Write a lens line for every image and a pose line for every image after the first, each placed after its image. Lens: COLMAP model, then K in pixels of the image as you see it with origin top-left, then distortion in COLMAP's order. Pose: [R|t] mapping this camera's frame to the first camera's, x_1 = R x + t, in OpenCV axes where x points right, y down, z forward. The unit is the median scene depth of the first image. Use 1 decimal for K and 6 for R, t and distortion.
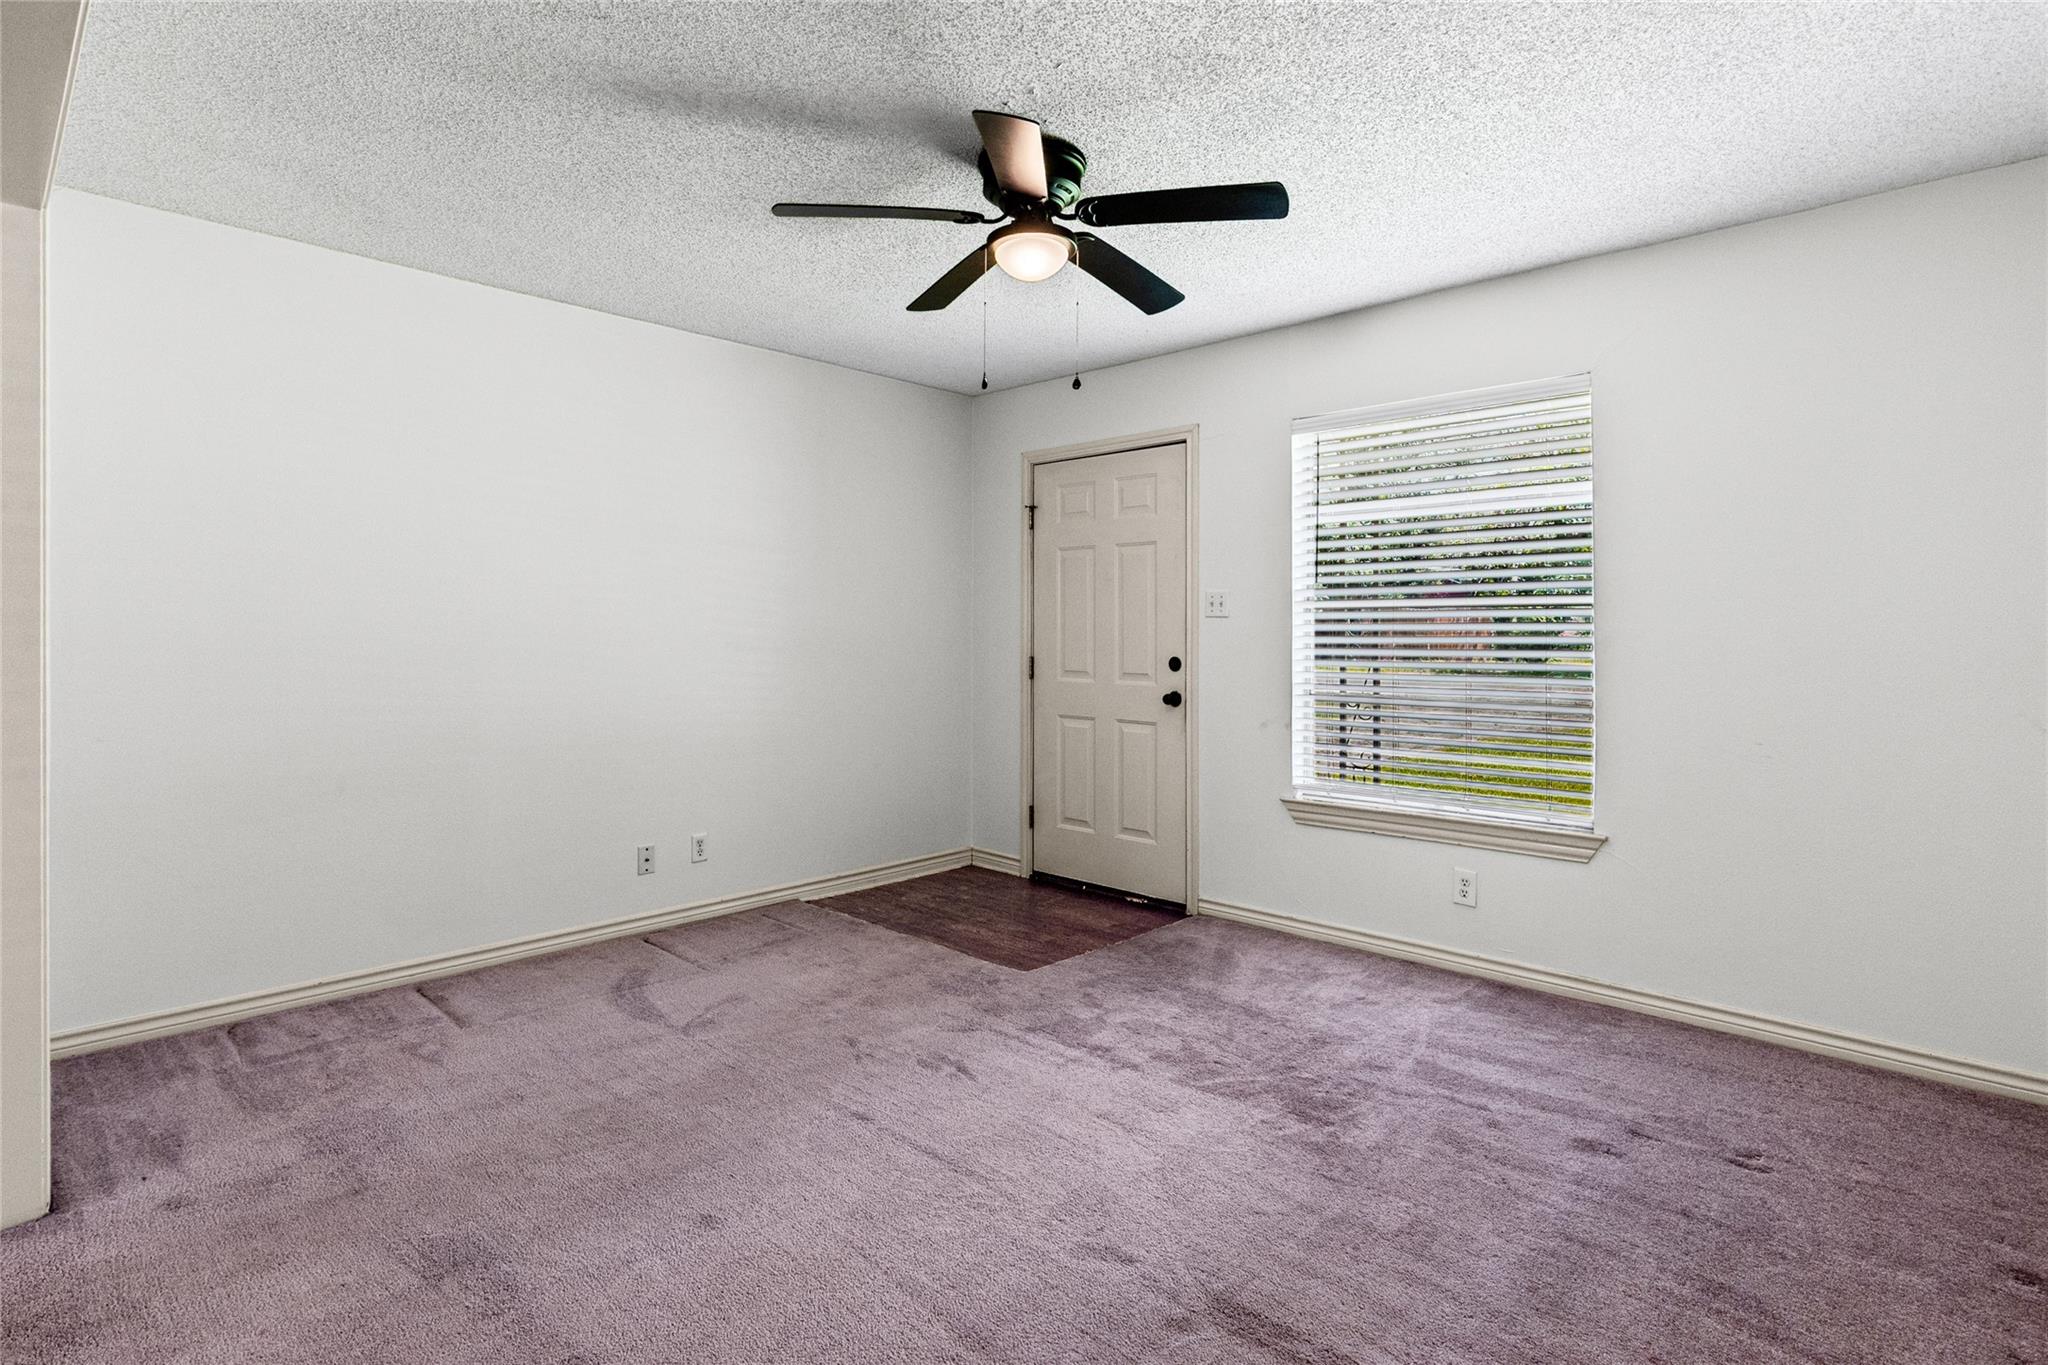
lens RADIAL K [[1001.7, 0, 1049.0], [0, 1001.7, 628.1], [0, 0, 1]] dist [-0.006089, 0.002985]
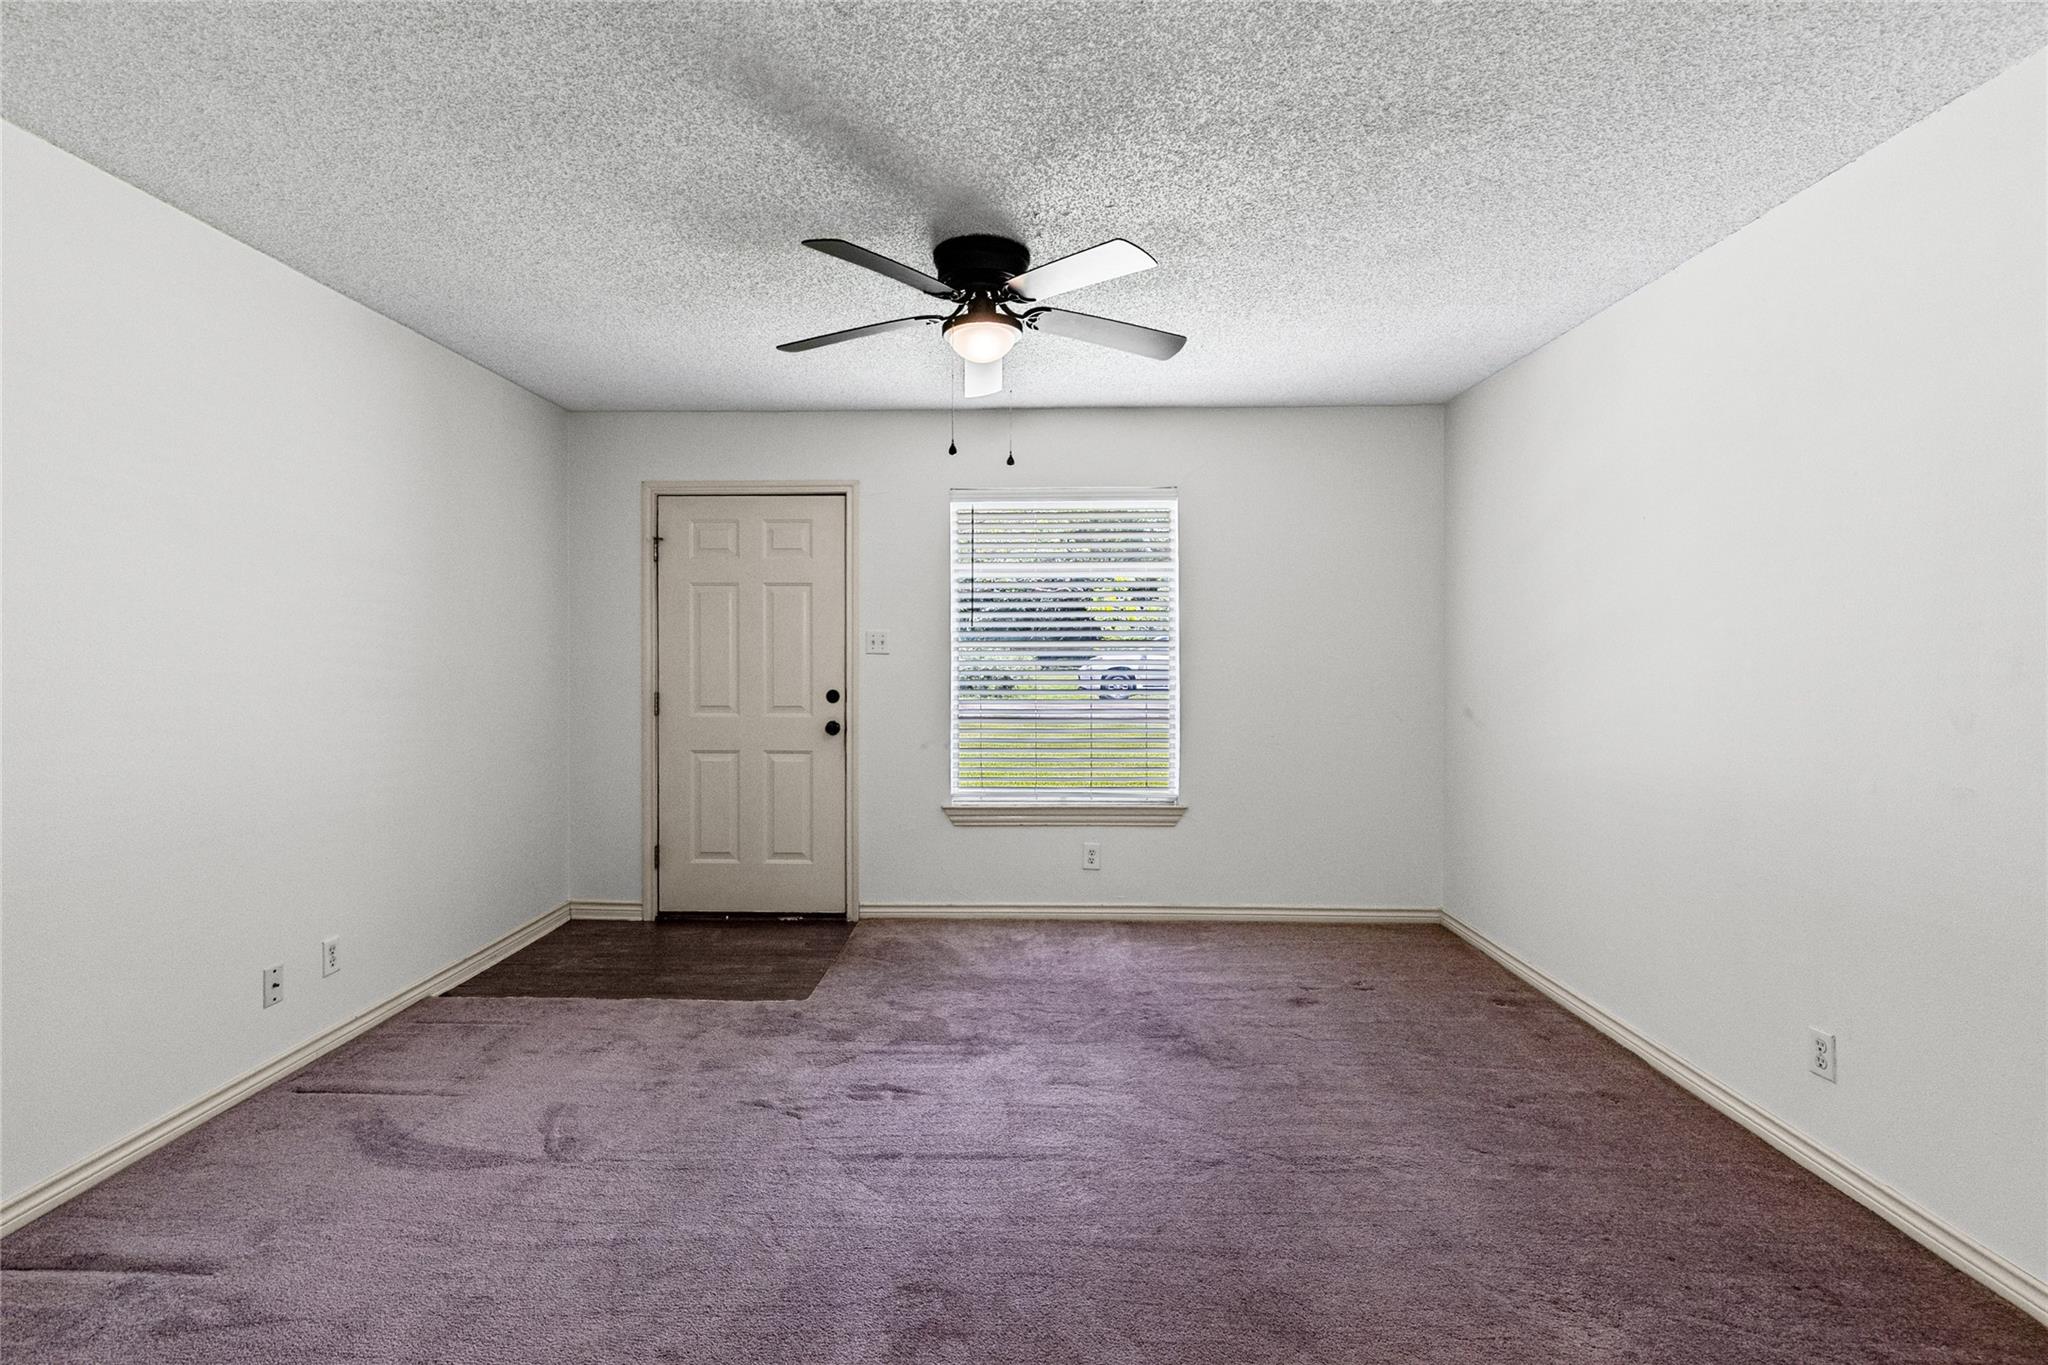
lens RADIAL K [[920.7, 0, 984.6], [0, 920.7, 659.6], [0, 0, 1]] dist [0.006322, -0.002629]
pose [[0.758330, -0.006254, 0.651841, -0.496789], [0.000212, 0.999956, 0.009347, -0.016621], [-0.651871, -0.006950, 0.758298, 0.158110]]
